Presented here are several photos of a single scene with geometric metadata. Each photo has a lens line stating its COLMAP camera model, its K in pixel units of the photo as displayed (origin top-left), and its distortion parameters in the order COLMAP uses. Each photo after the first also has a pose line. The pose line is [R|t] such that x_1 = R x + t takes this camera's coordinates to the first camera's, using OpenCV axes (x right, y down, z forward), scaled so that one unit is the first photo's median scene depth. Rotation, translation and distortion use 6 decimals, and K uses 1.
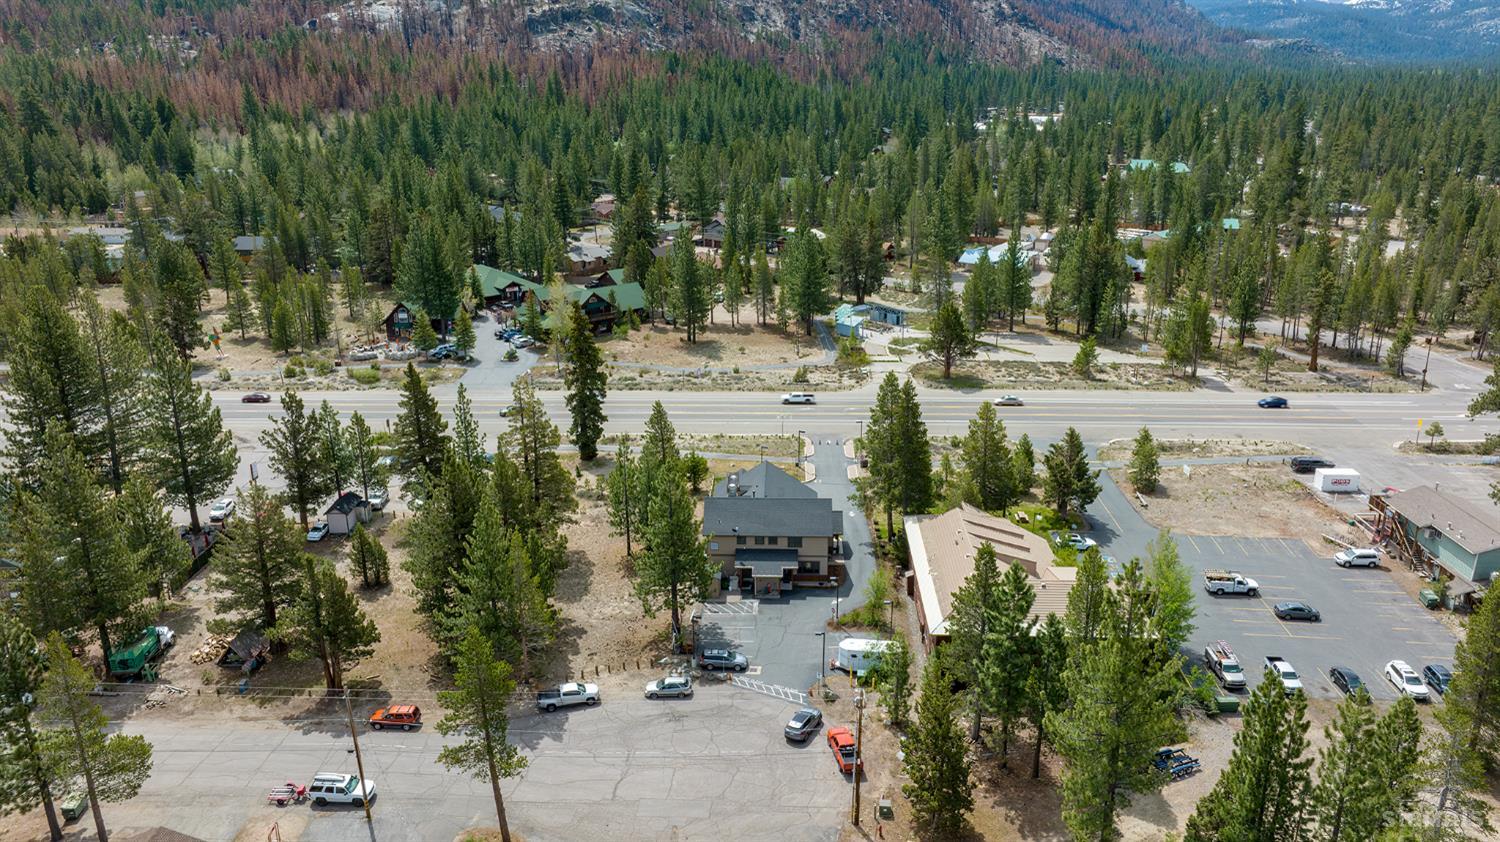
lens RADIAL K [[1083.9, 0, 754.9], [0, 1083.9, 420.8], [0, 0, 1]] dist [-0.039532, 0.077145]
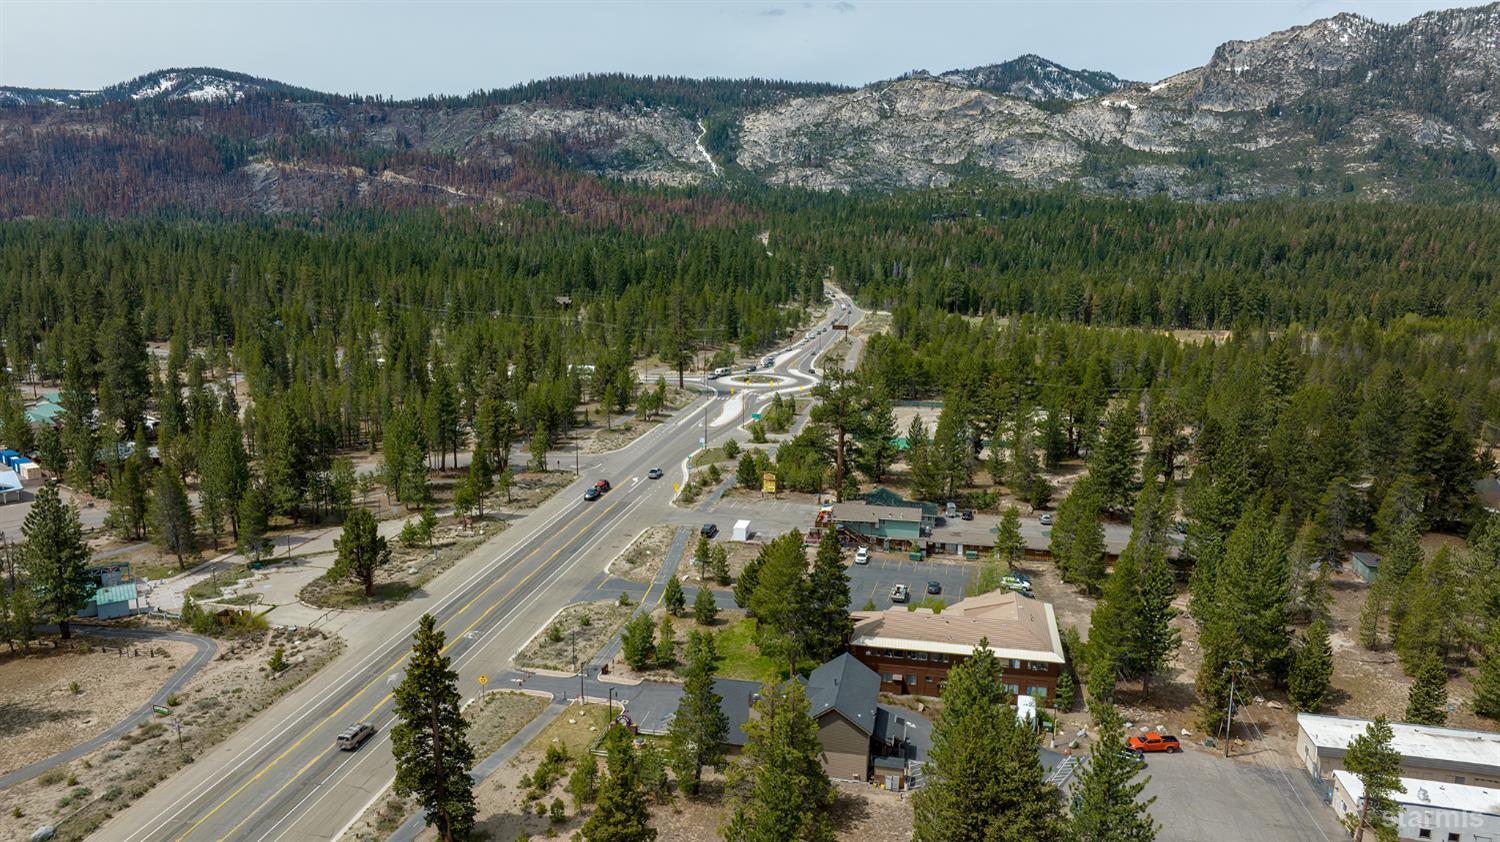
lens RADIAL K [[1065.1, 0, 754.2], [0, 1065.1, 423.0], [0, 0, 1]] dist [-0.037634, 0.074577]
pose [[0.147659, -0.187147, 0.971171, -0.684126], [0.298767, 0.944502, 0.136583, -0.232461], [-0.942834, 0.269986, 0.195377, 0.621446]]
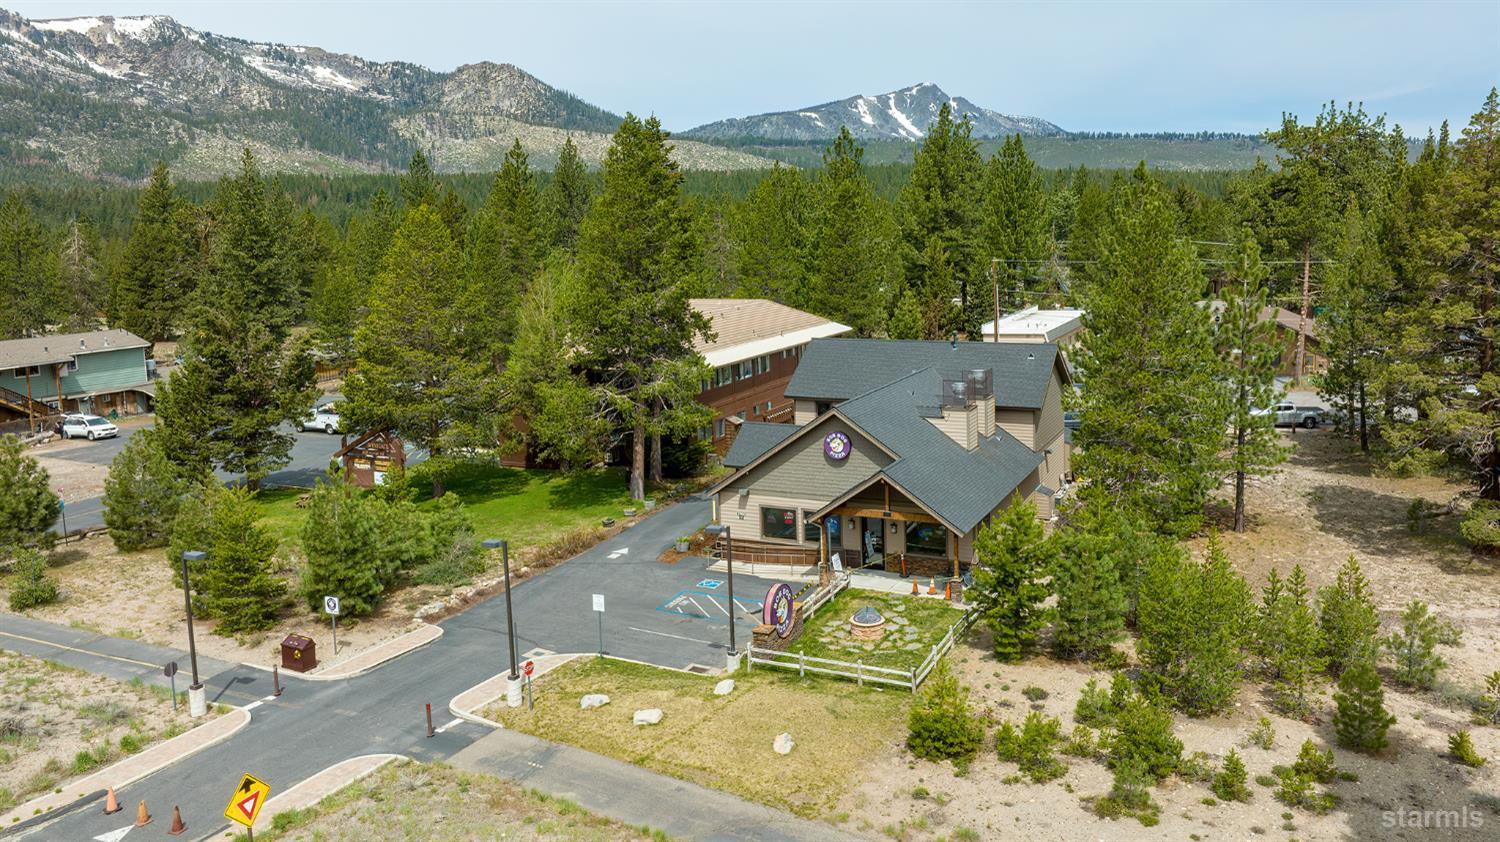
lens RADIAL K [[1128.6, 0, 807.1], [0, 1128.6, 356.0], [0, 0, 1]] dist [-0.042314, 0.071349]
pose [[-0.926864, -0.015979, 0.375057, -0.093183], [0.149038, 0.901317, 0.406712, -0.102962], [-0.344544, 0.432865, -0.833017, 1.097588]]
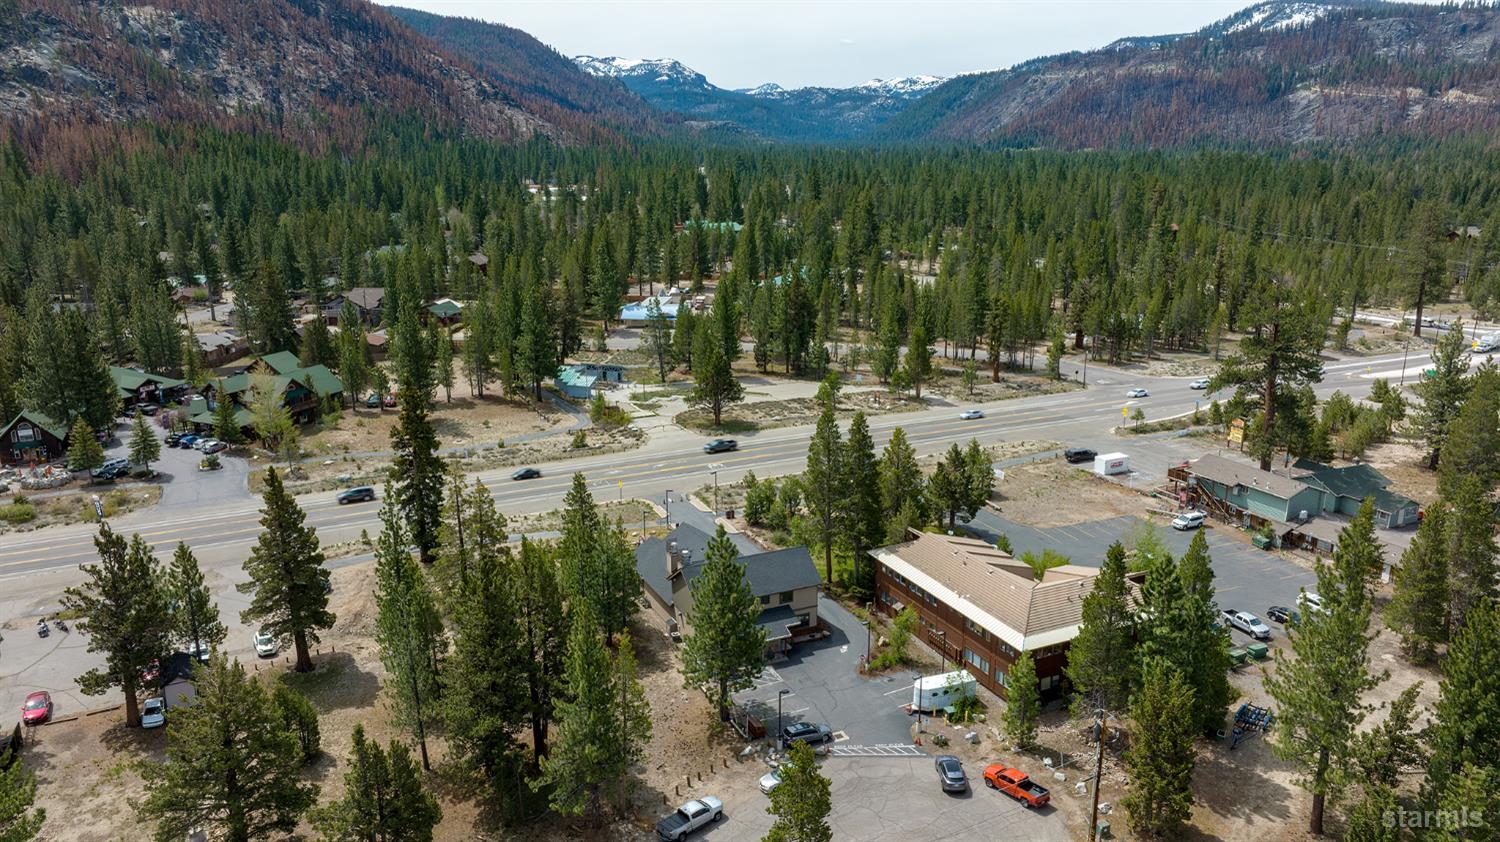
lens RADIAL K [[1067.8, 0, 750.0], [0, 1067.8, 421.0], [0, 0, 1]] dist [-0.043450, 0.085456]
pose [[0.885759, -0.115894, 0.449443, -0.285555], [0.144914, 0.988972, -0.030578, -0.010771], [-0.440942, 0.092216, 0.892786, 0.132593]]
